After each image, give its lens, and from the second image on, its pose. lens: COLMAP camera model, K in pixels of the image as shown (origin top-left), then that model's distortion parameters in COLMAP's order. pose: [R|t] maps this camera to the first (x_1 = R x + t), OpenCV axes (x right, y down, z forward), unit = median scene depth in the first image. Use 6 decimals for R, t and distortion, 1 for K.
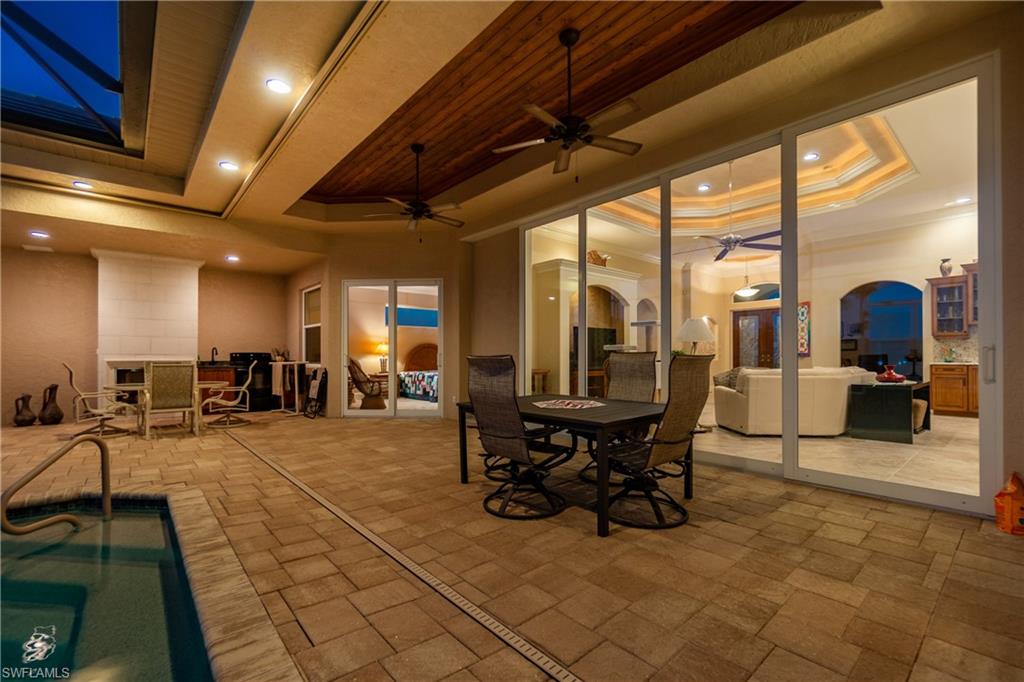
lens RADIAL K [[455.0, 0, 536.1], [0, 455.0, 350.7], [0, 0, 1]] dist [-0.045497, 0.000079]
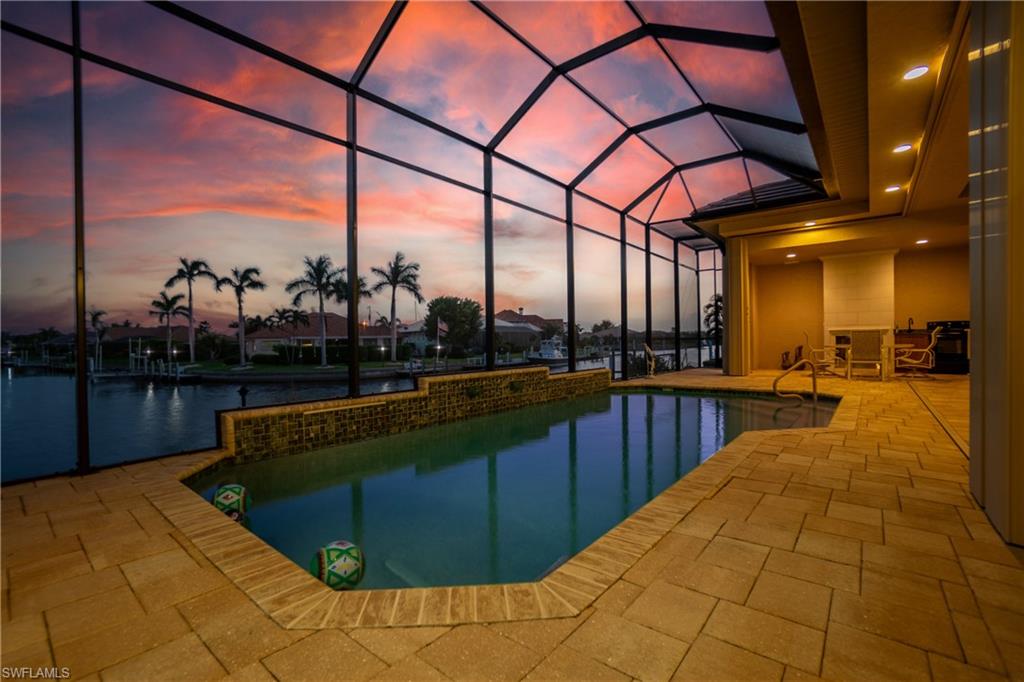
lens RADIAL K [[455.0, 0, 536.1], [0, 455.0, 350.7], [0, 0, 1]] dist [-0.045497, 0.000079]
pose [[0.176412, 0.025050, -0.983998, 0.370879], [0.036748, 0.998812, 0.032016, 0.008317], [0.983630, -0.041808, 0.175282, -0.287849]]
